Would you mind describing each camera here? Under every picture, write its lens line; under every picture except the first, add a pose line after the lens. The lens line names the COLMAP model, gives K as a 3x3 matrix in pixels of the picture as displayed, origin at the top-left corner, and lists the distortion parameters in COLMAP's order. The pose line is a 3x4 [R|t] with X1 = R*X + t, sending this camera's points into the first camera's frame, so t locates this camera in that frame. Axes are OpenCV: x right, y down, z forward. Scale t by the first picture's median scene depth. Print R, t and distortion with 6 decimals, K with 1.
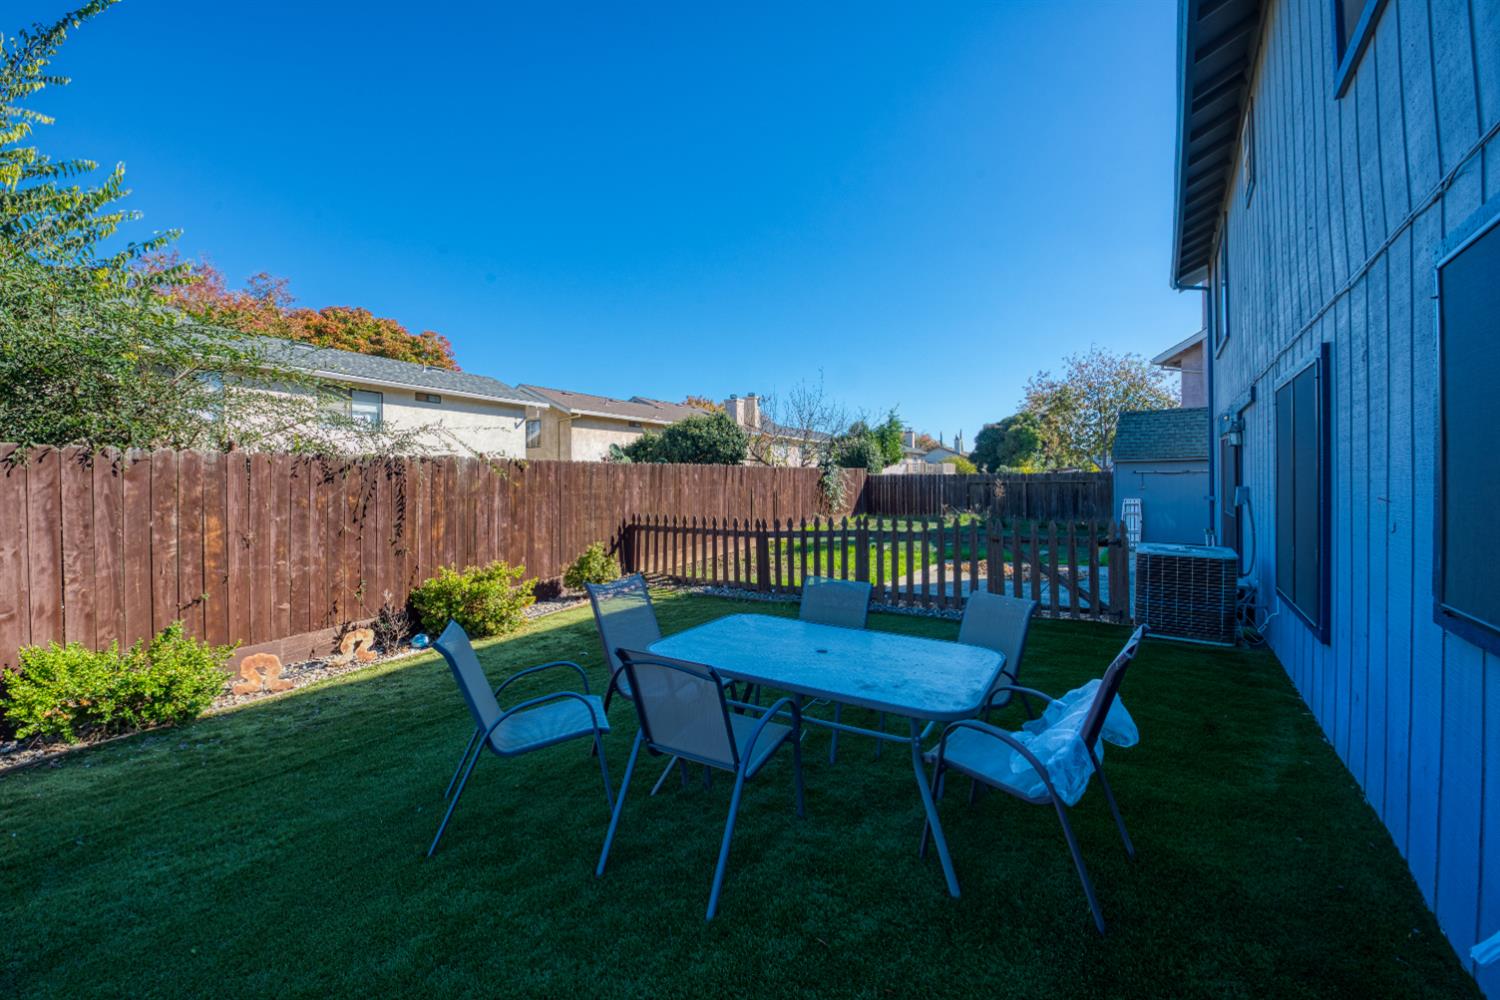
lens RADIAL K [[602.2, 0, 753.0], [0, 602.2, 489.3], [0, 0, 1]] dist [-0.016720, -0.001494]
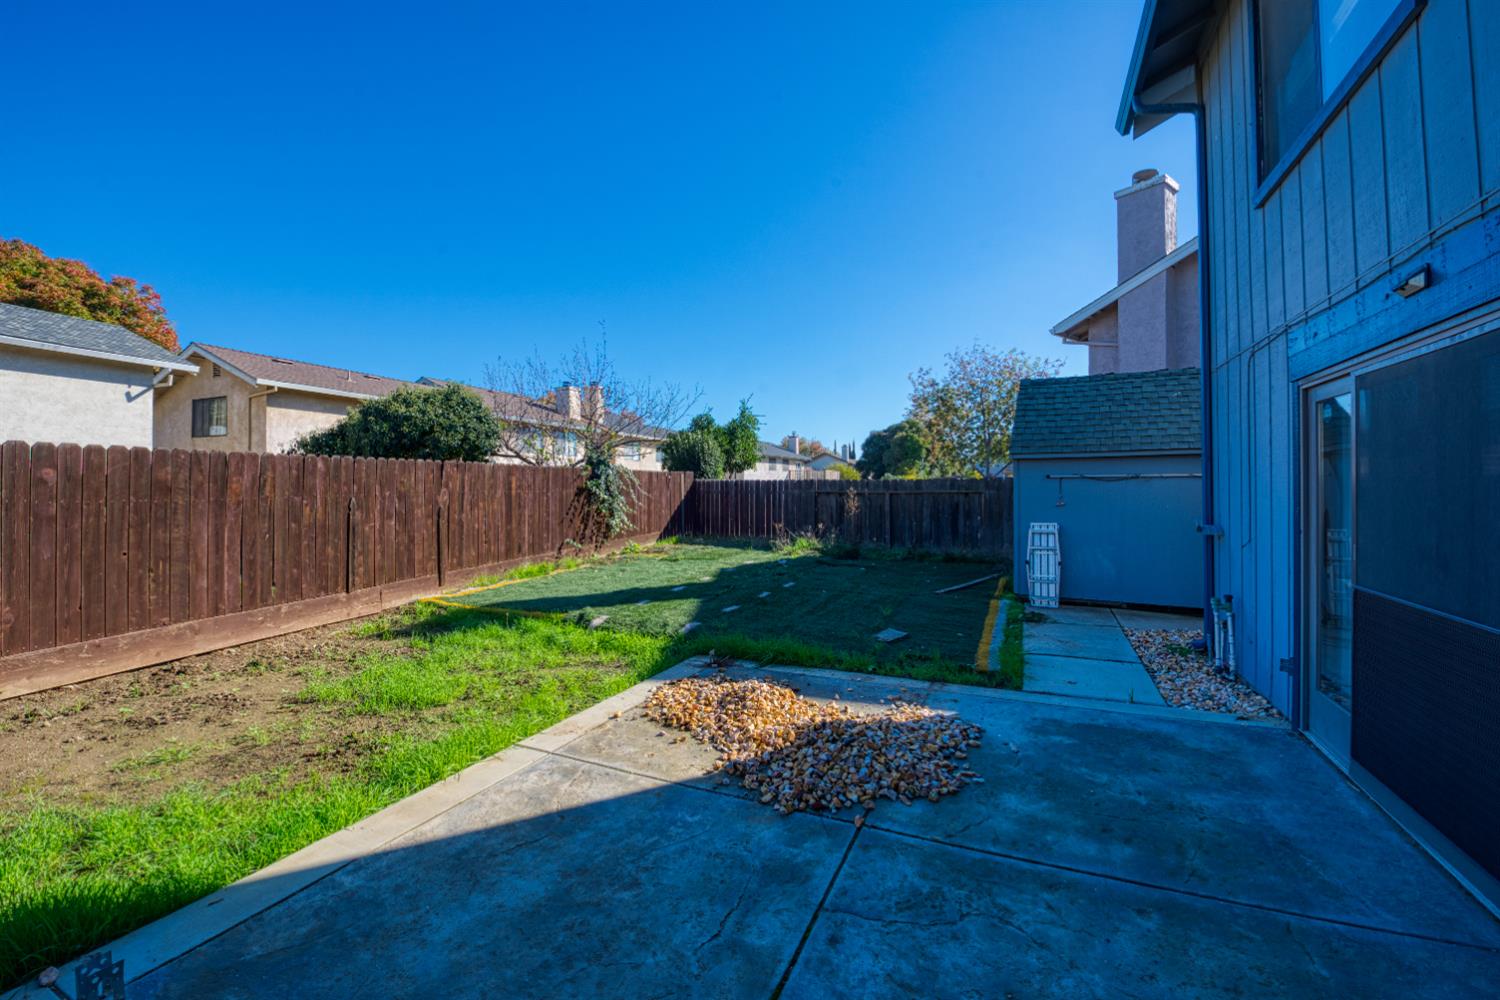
lens RADIAL K [[602.2, 0, 749.5], [0, 602.2, 487.7], [0, 0, 1]] dist [-0.016720, -0.001494]
pose [[0.987518, 0.007814, 0.157315, 0.110630], [-0.005631, 0.999882, -0.014320, -0.003499], [-0.157408, 0.013255, 0.987445, 0.199533]]
